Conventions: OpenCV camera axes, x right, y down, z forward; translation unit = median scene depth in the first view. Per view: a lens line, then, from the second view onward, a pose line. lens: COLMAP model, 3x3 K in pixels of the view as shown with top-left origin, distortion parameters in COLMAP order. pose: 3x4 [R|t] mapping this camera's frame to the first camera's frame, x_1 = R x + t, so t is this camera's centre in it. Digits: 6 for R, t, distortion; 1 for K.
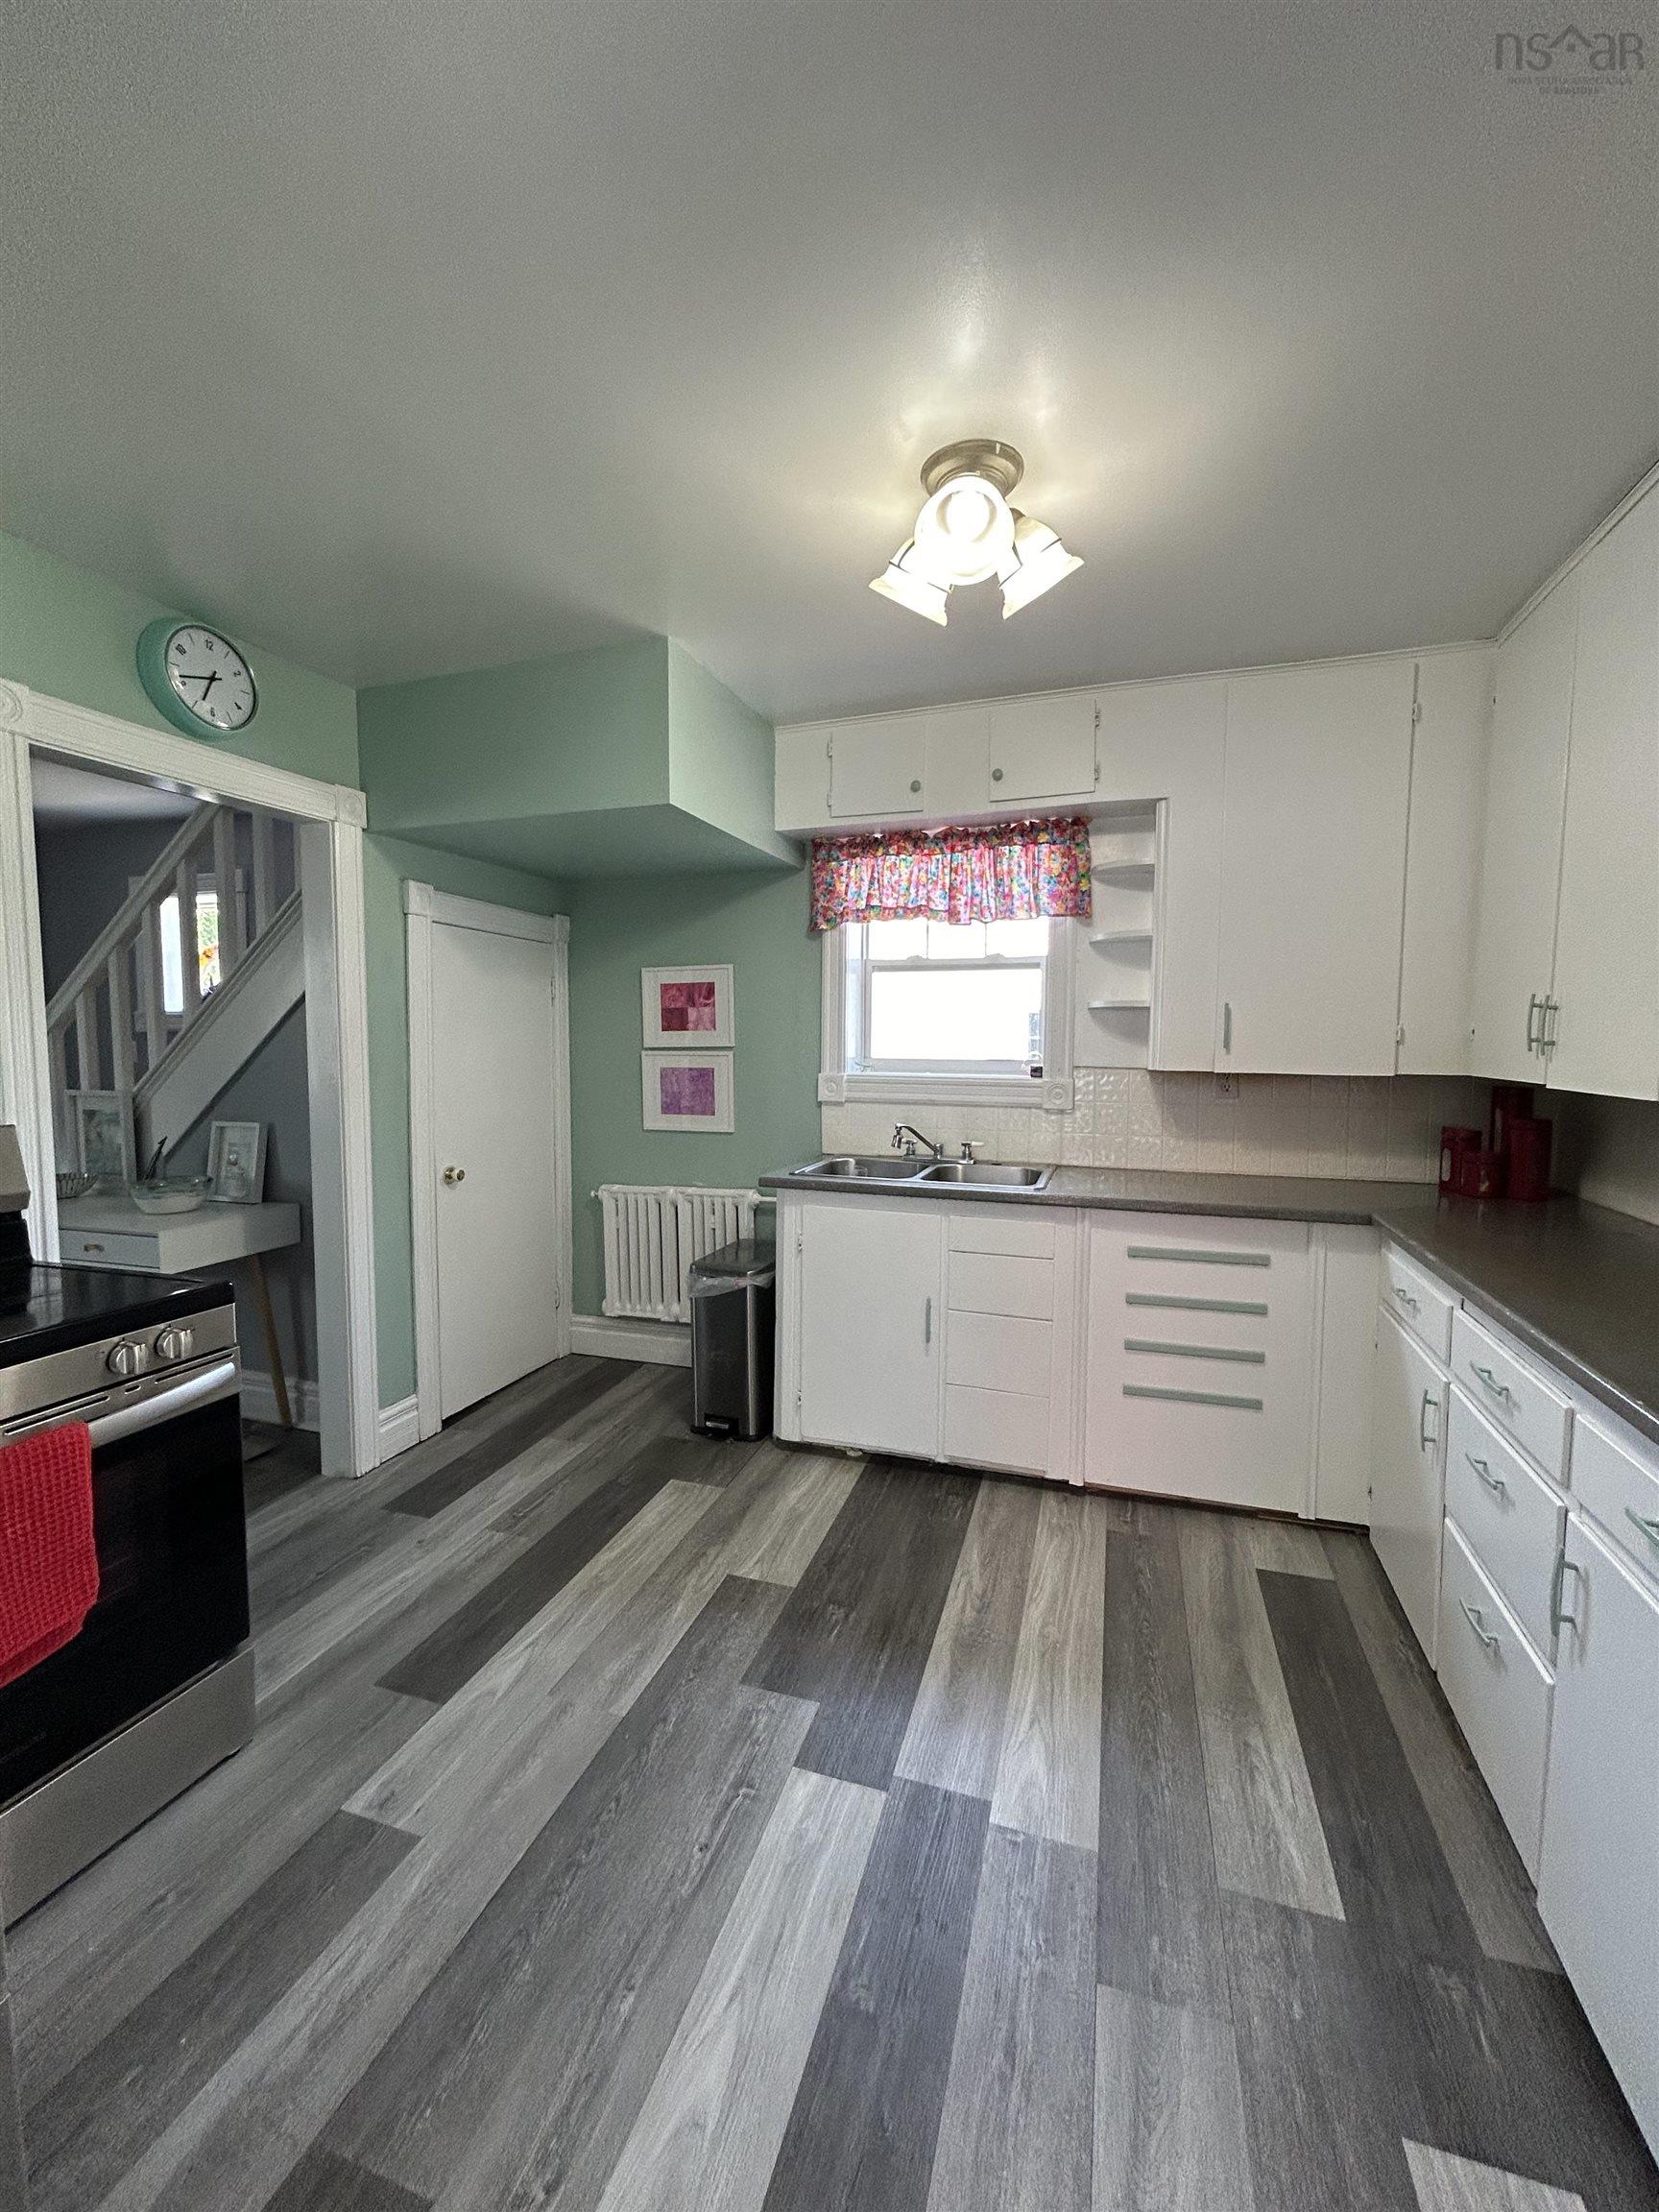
lens RADIAL K [[887.3, 0, 832.2], [0, 887.3, 1097.0], [0, 0, 1]] dist [0.001445, -0.000072]
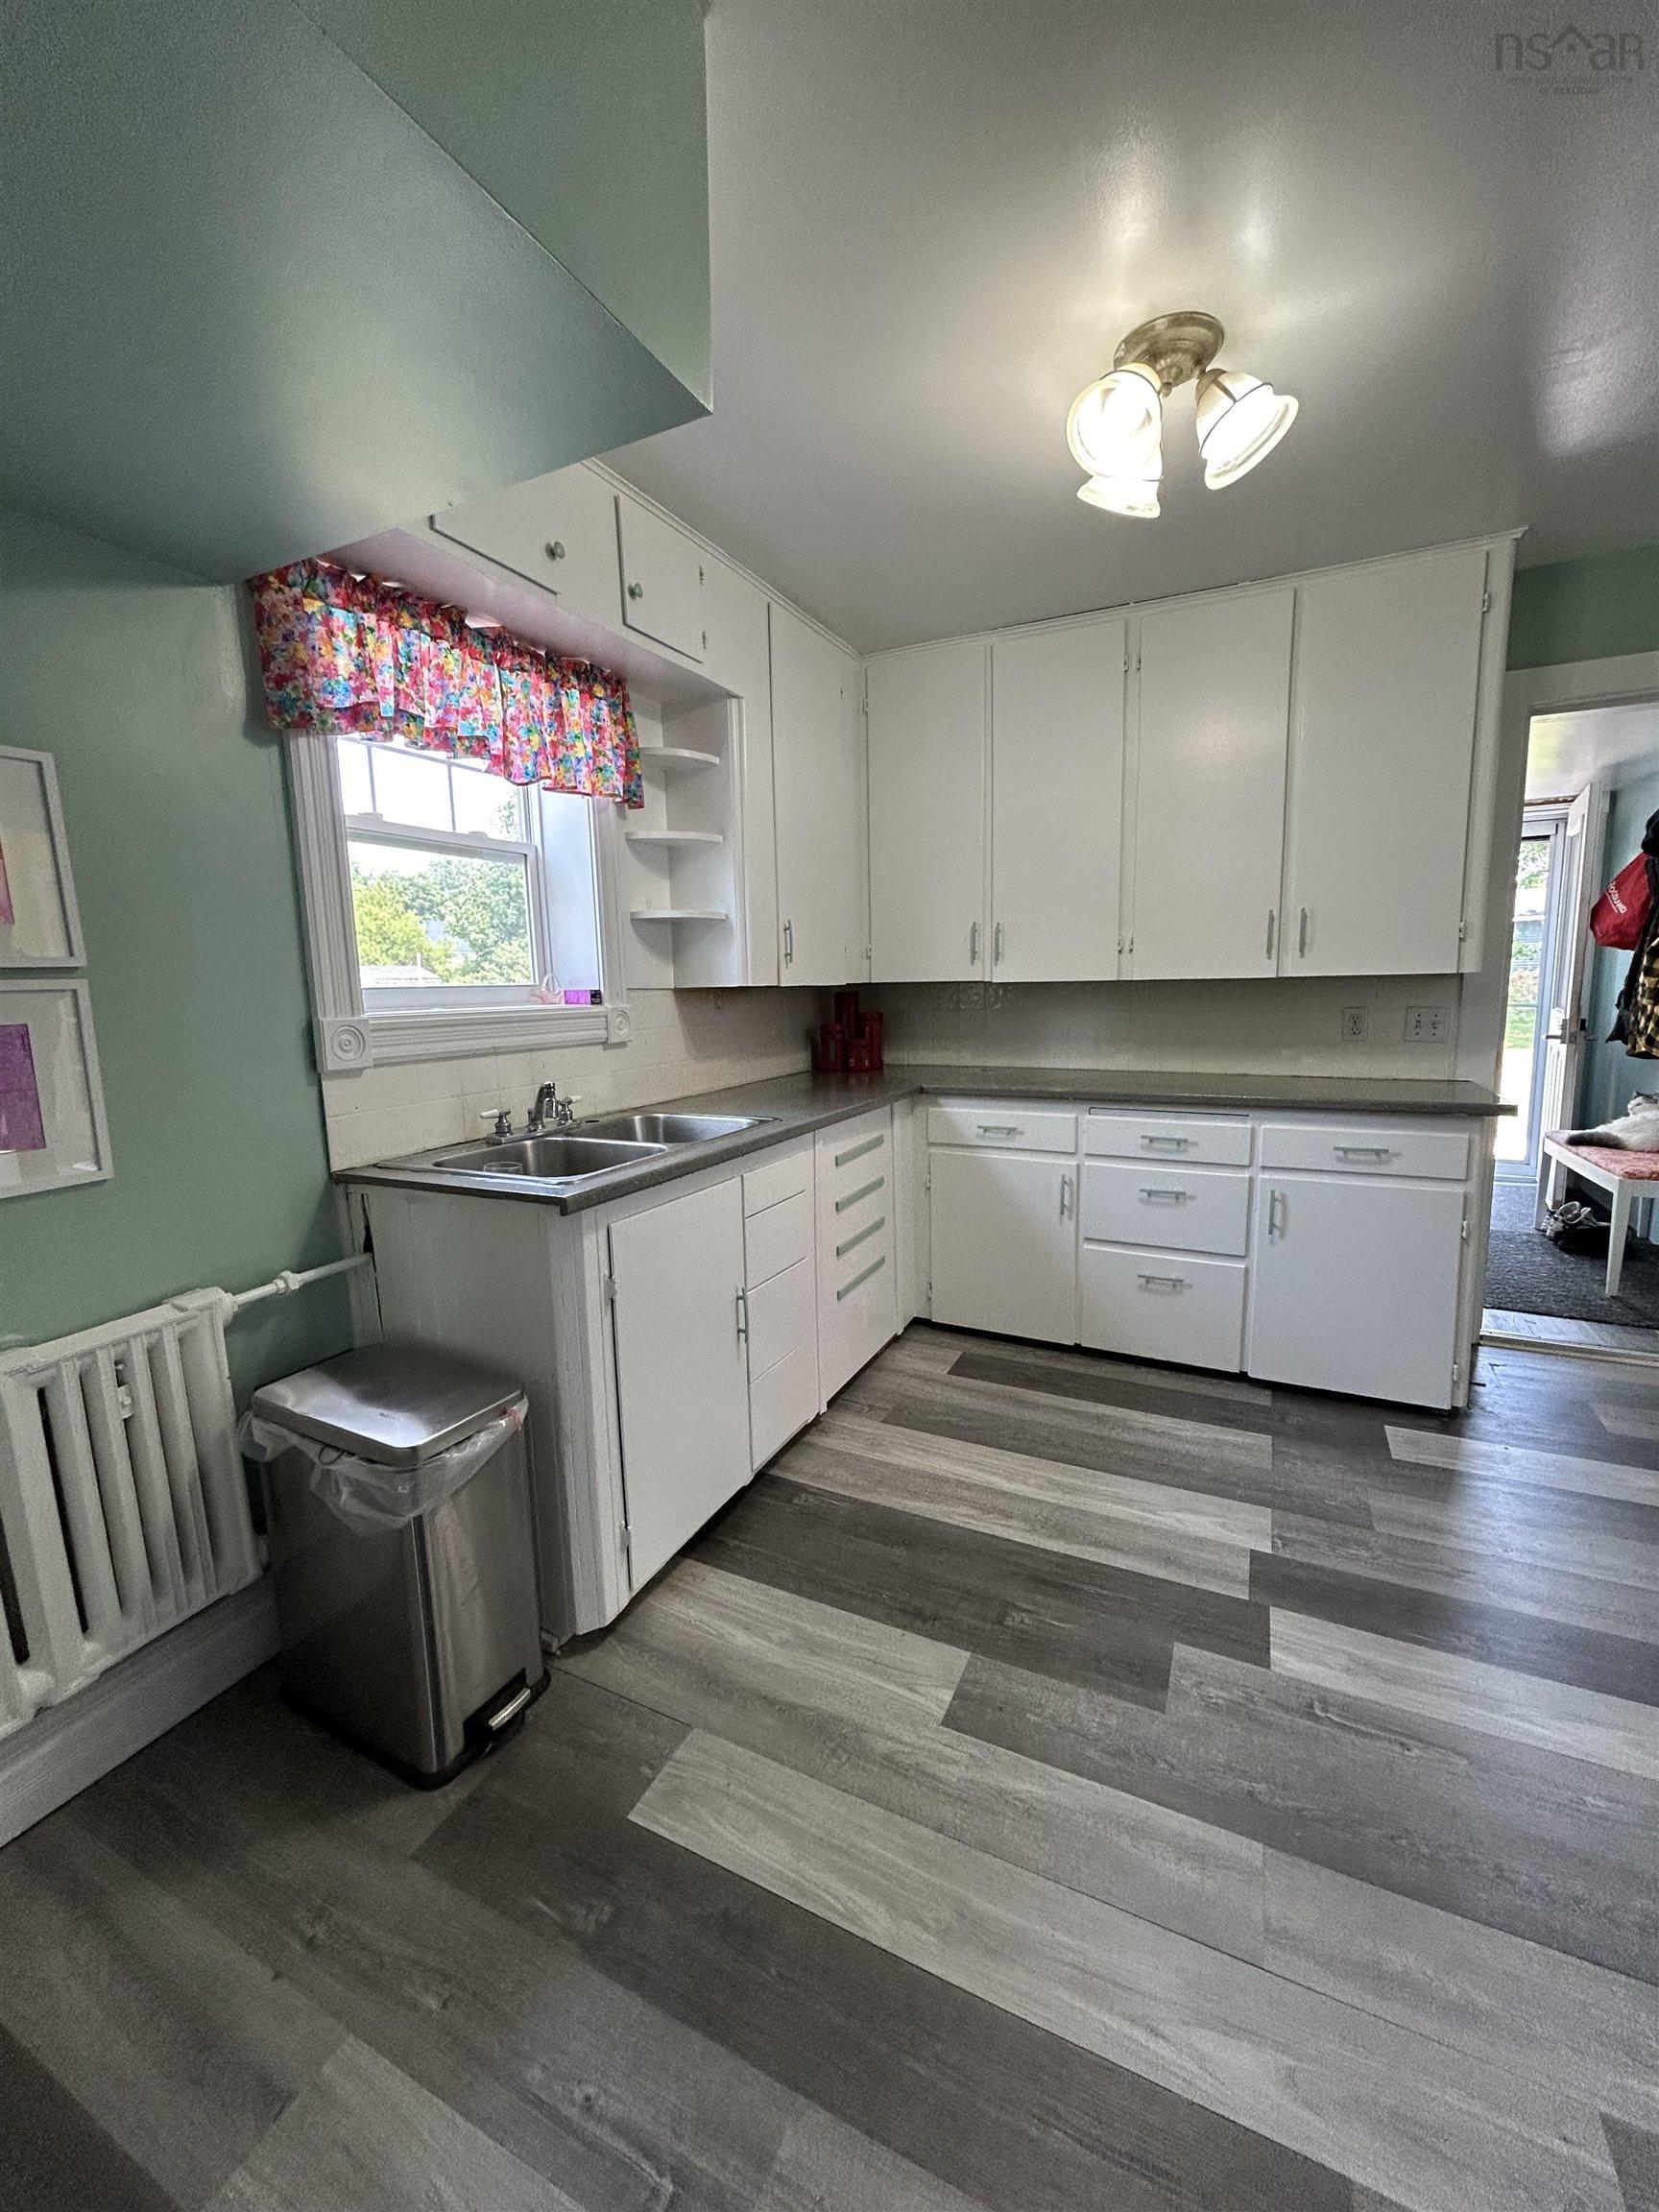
lens RADIAL K [[887.3, 0, 833.3], [0, 887.3, 1100.6], [0, 0, 1]] dist [0.001445, -0.000072]
pose [[0.138575, -0.142331, 0.980071, -0.574695], [0.089851, 0.987344, 0.130683, -0.024372], [-0.986268, 0.069951, 0.149610, 0.748692]]
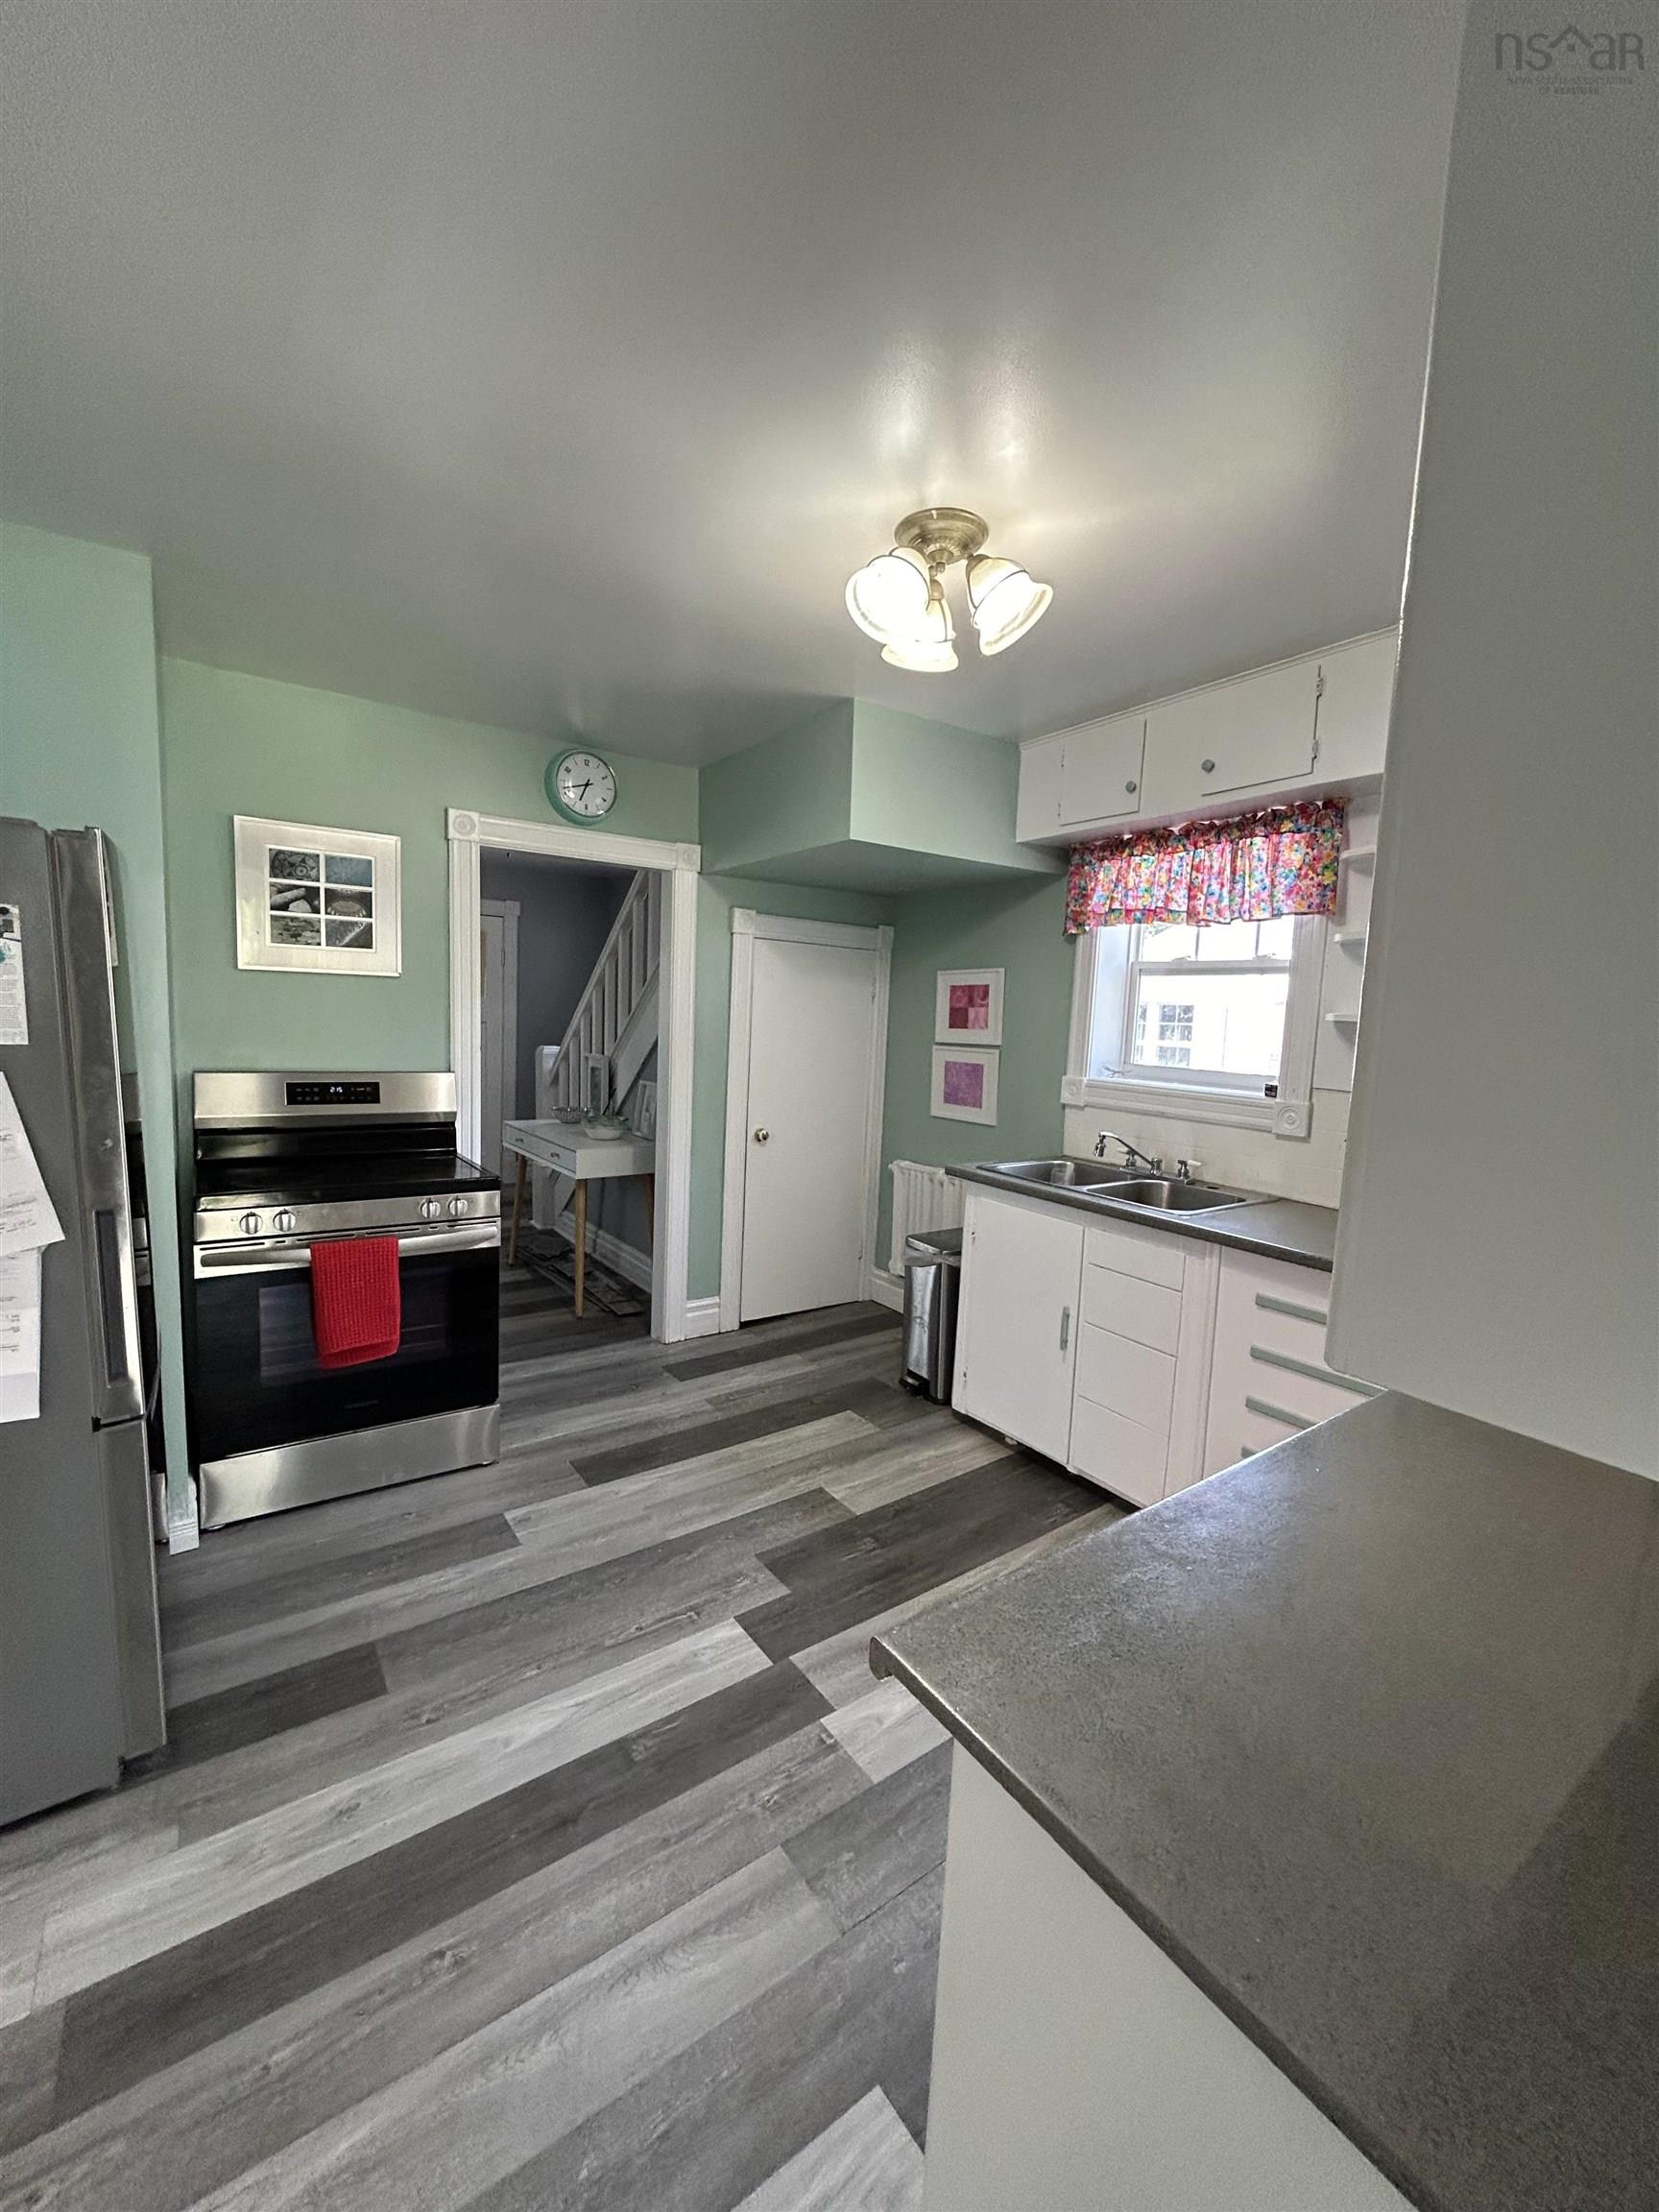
lens RADIAL K [[887.3, 0, 833.1], [0, 887.3, 1100.3], [0, 0, 1]] dist [0.001445, -0.000072]
pose [[0.804553, 0.085406, -0.587708, 0.439589], [-0.073908, 0.996311, 0.043605, -0.028264], [0.589265, 0.008354, 0.807897, 0.029601]]
